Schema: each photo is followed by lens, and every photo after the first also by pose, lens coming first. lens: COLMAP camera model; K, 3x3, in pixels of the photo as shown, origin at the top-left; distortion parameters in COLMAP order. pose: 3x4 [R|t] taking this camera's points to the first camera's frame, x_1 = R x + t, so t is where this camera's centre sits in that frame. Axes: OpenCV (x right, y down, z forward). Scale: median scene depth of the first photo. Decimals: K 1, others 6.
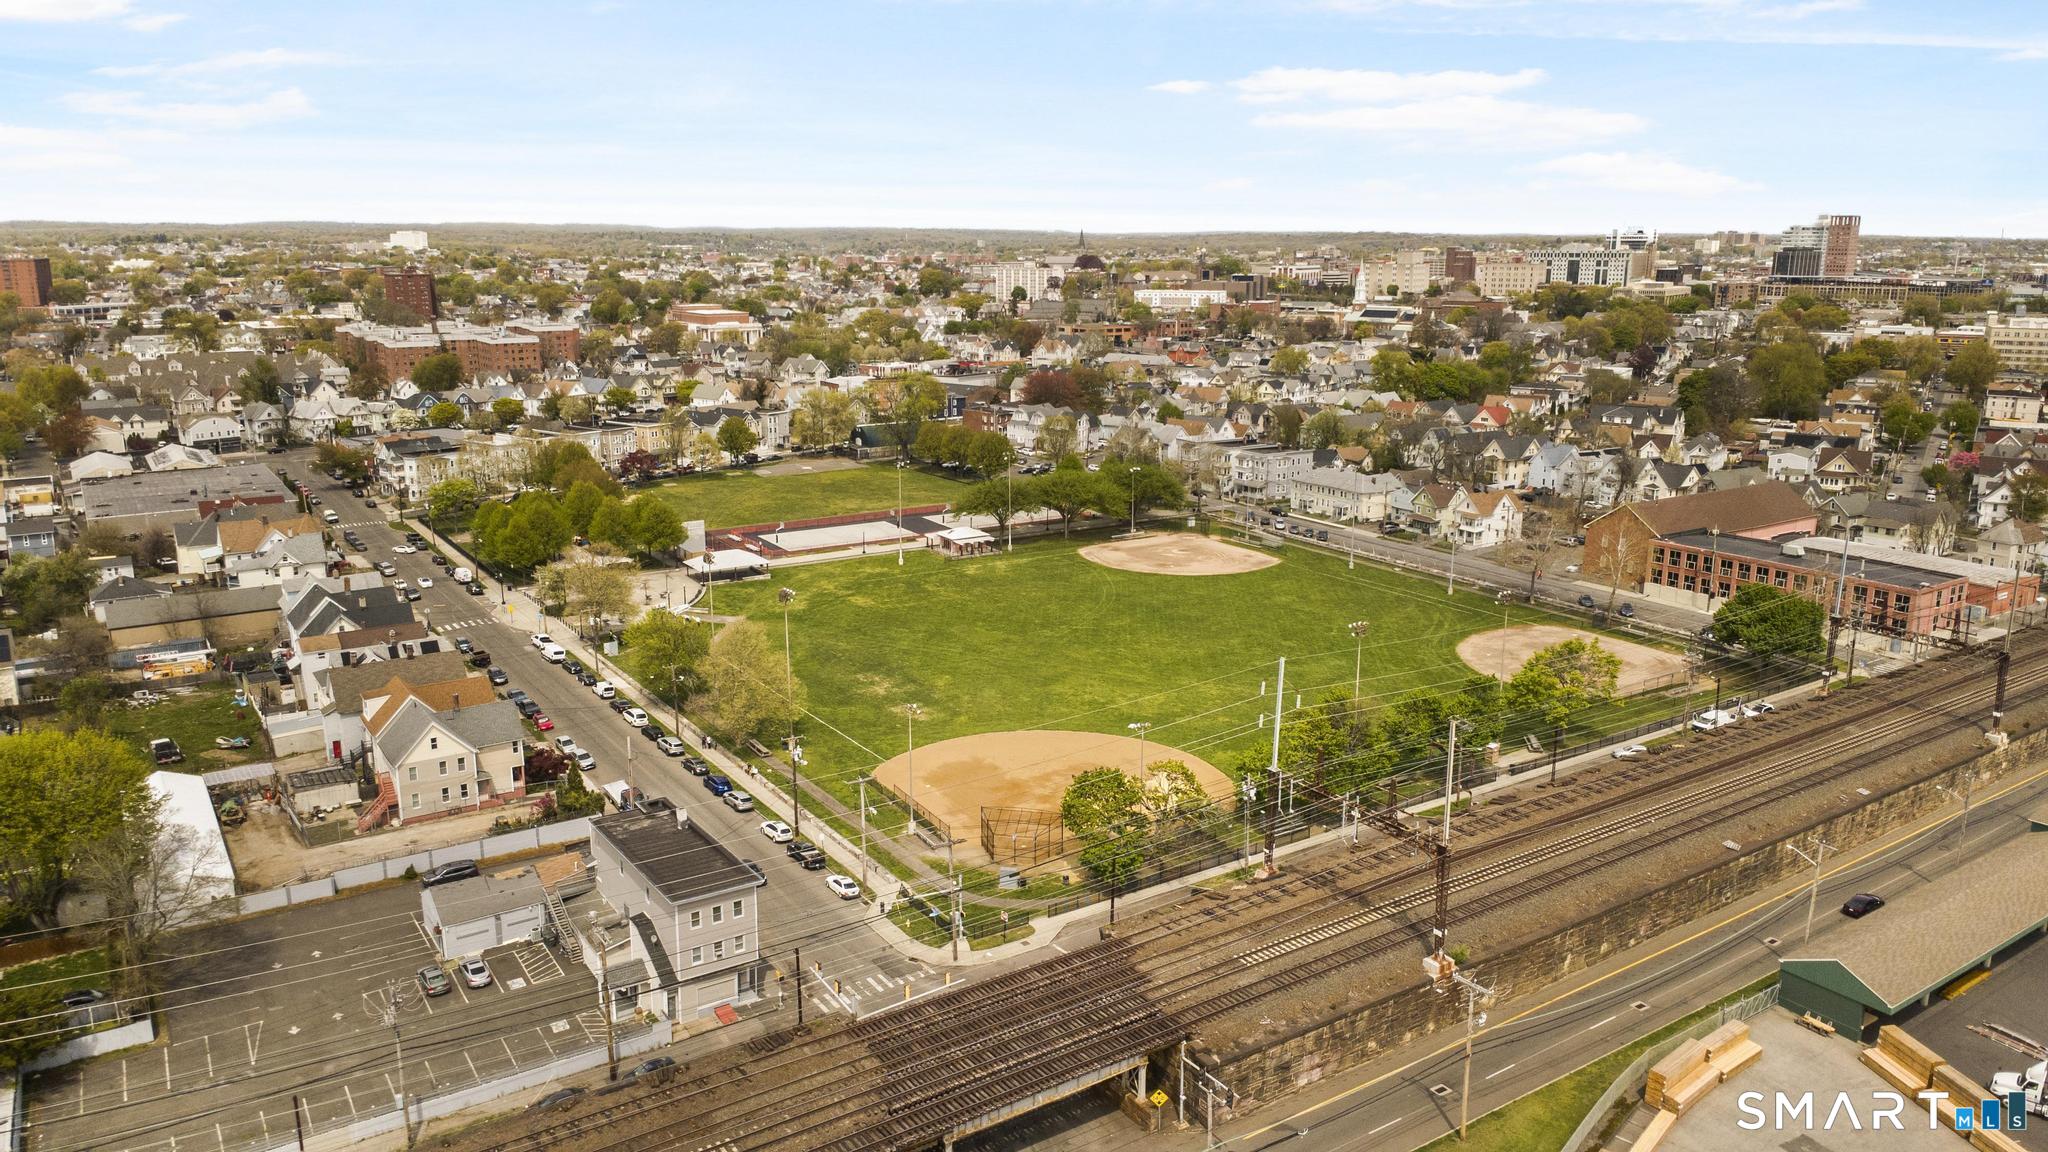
lens RADIAL K [[1431.8, 0, 1018.5], [0, 1431.8, 569.9], [0, 0, 1]] dist [0.025968, -0.039534]
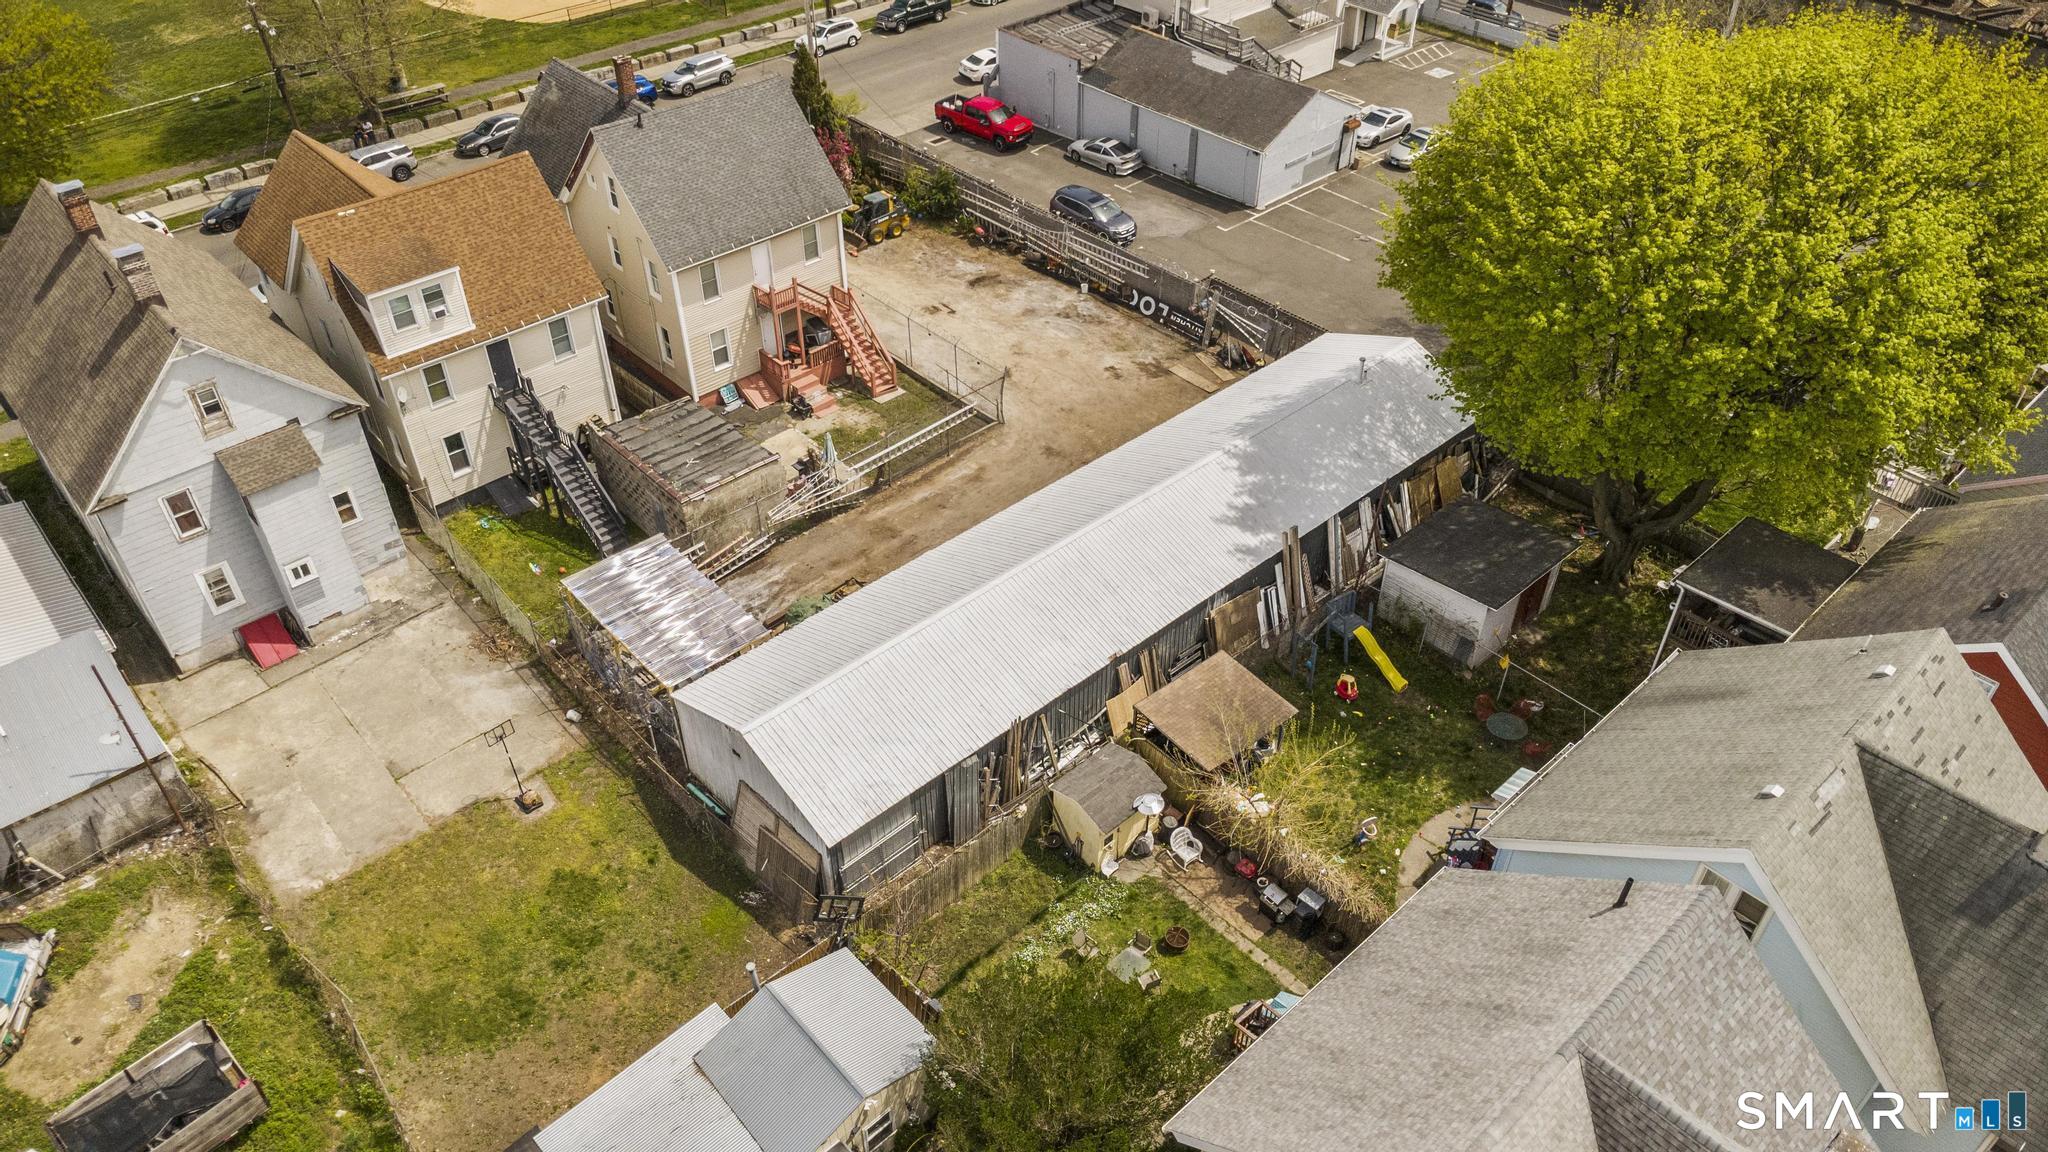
lens RADIAL K [[1431.8, 0, 1024.7], [0, 1431.8, 567.5], [0, 0, 1]] dist [0.025968, -0.039534]
pose [[-0.153745, -0.628712, 0.762289, -0.458373], [0.222221, 0.729698, 0.646651, -0.019530], [-0.962798, 0.268816, 0.027525, 0.550787]]
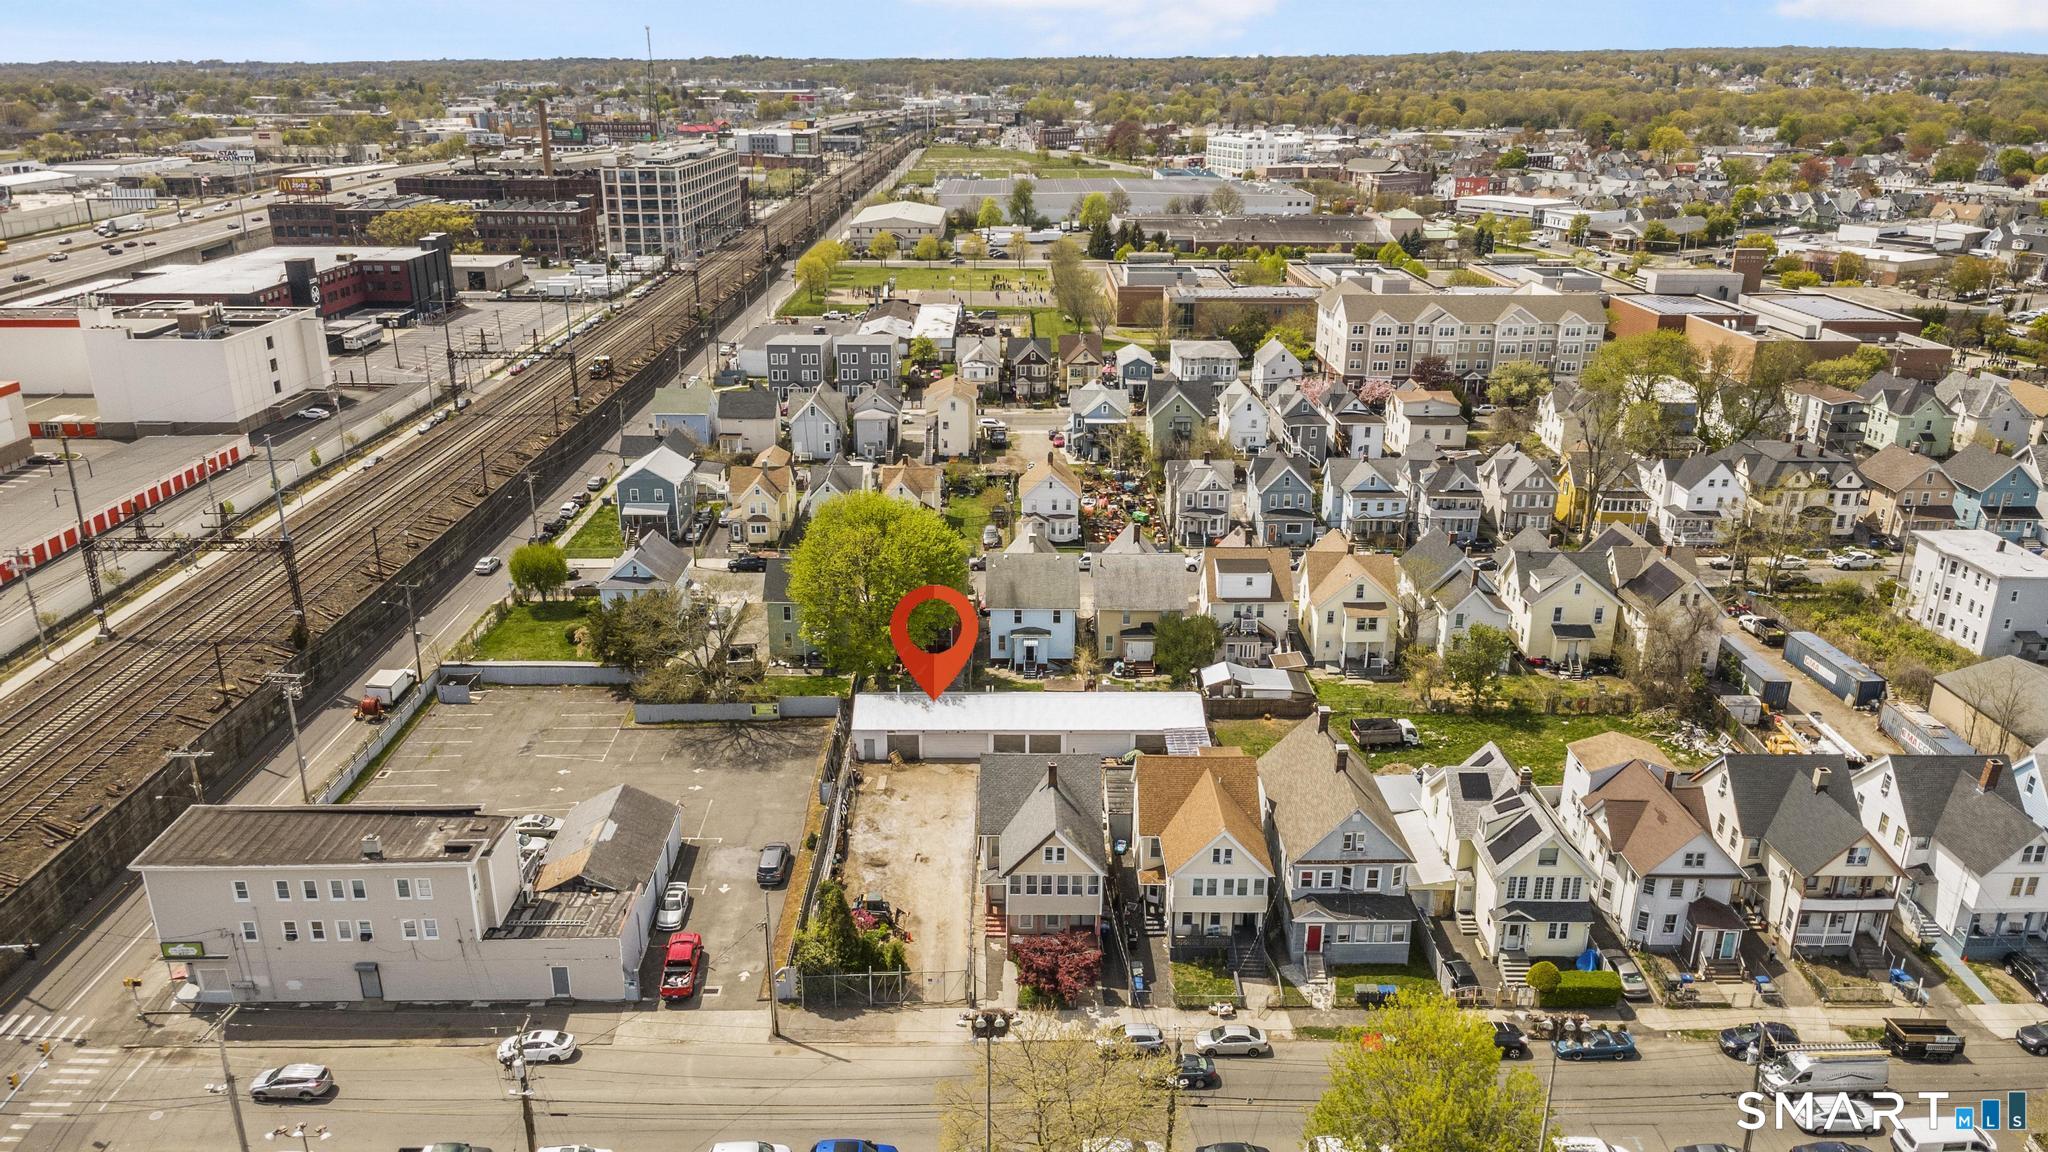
lens RADIAL K [[1431.8, 0, 1025.0], [0, 1431.8, 577.4], [0, 0, 1]] dist [0.025968, -0.039534]
pose [[-0.543721, 0.280602, -0.790968, 0.057472], [-0.195478, 0.874190, 0.444500, -0.158925], [0.816184, 0.396300, -0.420464, 0.729274]]
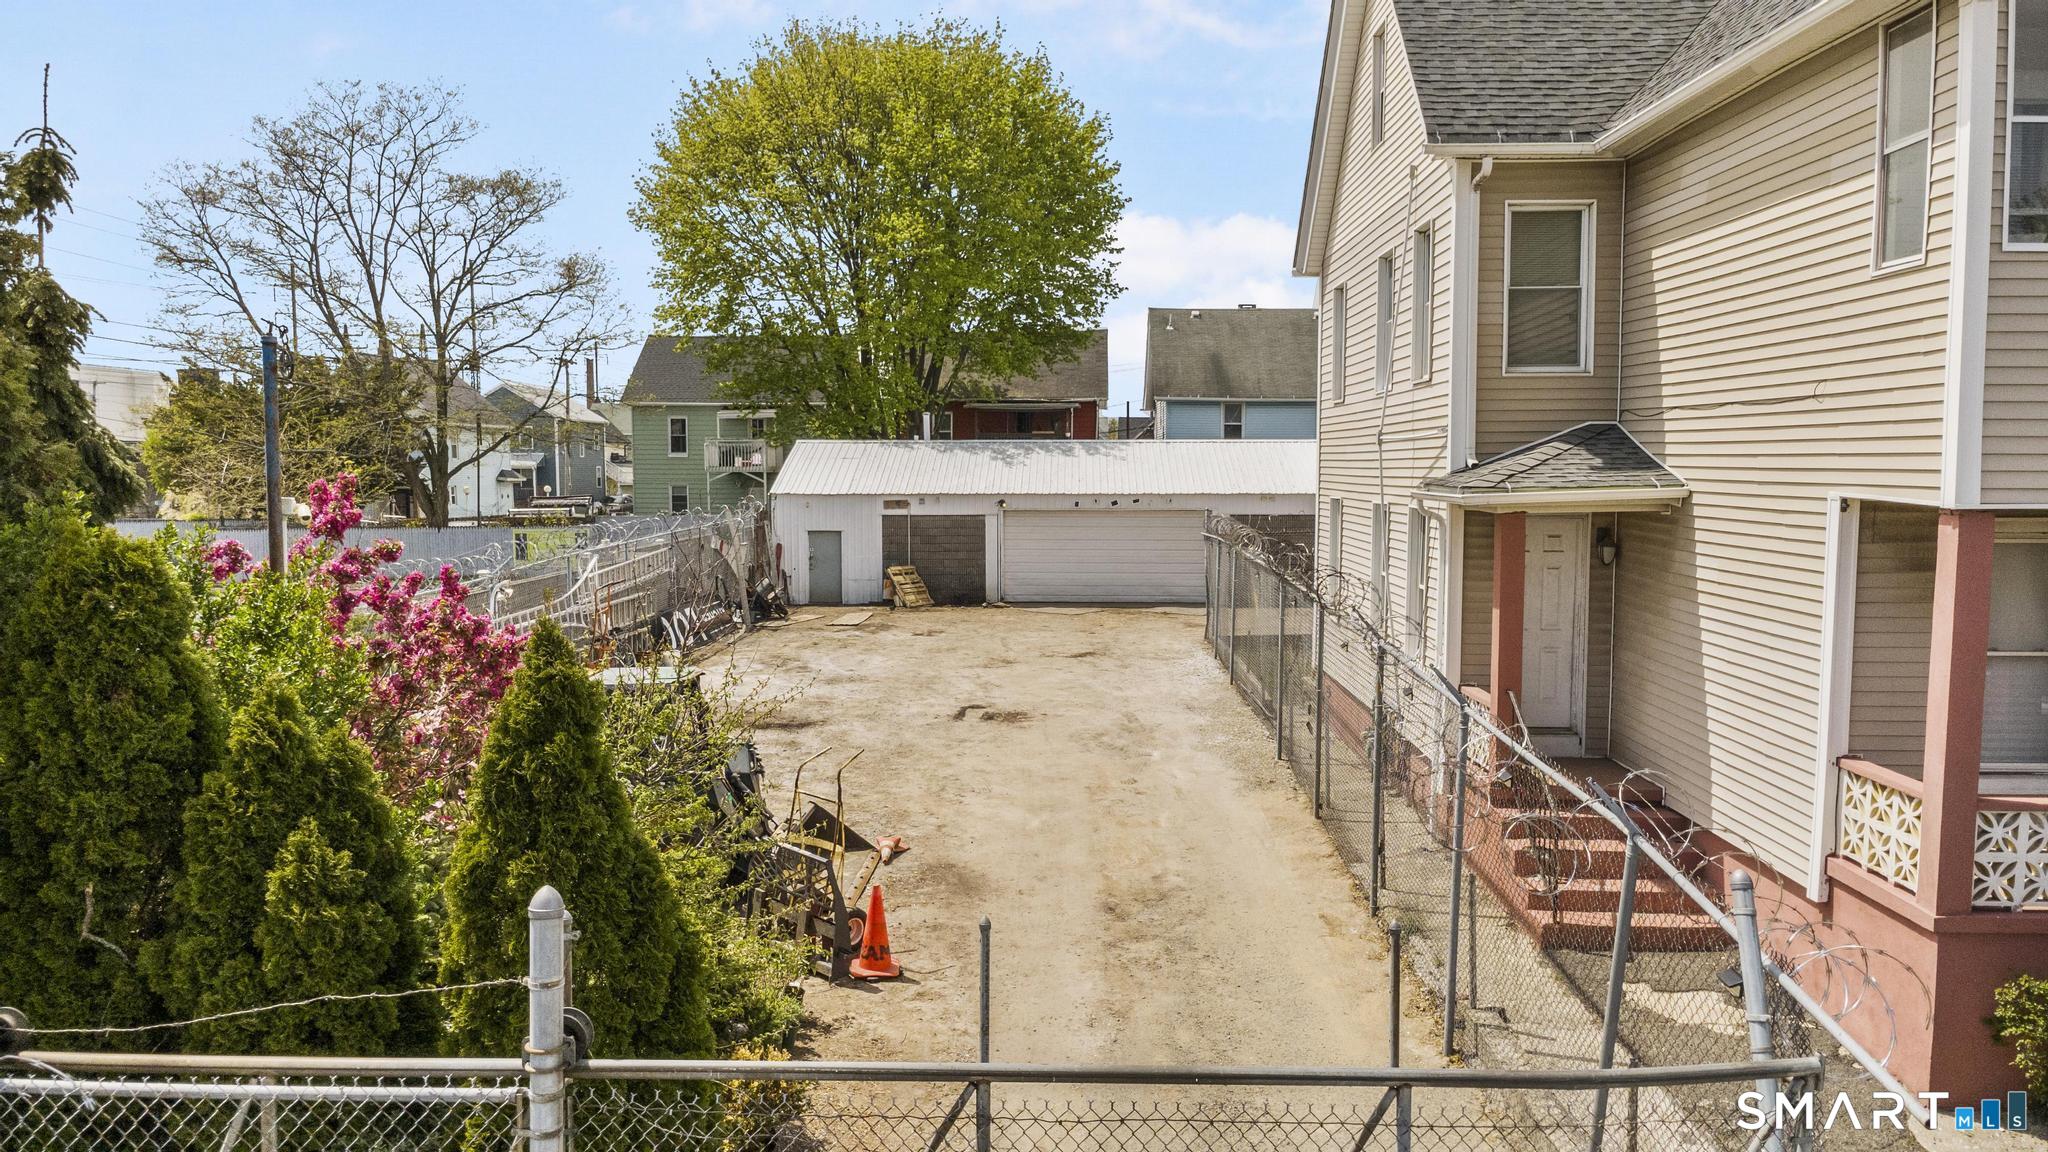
lens RADIAL K [[1431.8, 0, 1019.5], [0, 1431.8, 564.9], [0, 0, 1]] dist [0.025968, -0.039534]
pose [[-0.587386, 0.058847, -0.807164, -0.169669], [-0.181119, 0.962498, 0.201975, 0.080948], [0.788780, 0.264830, -0.554699, 0.605882]]
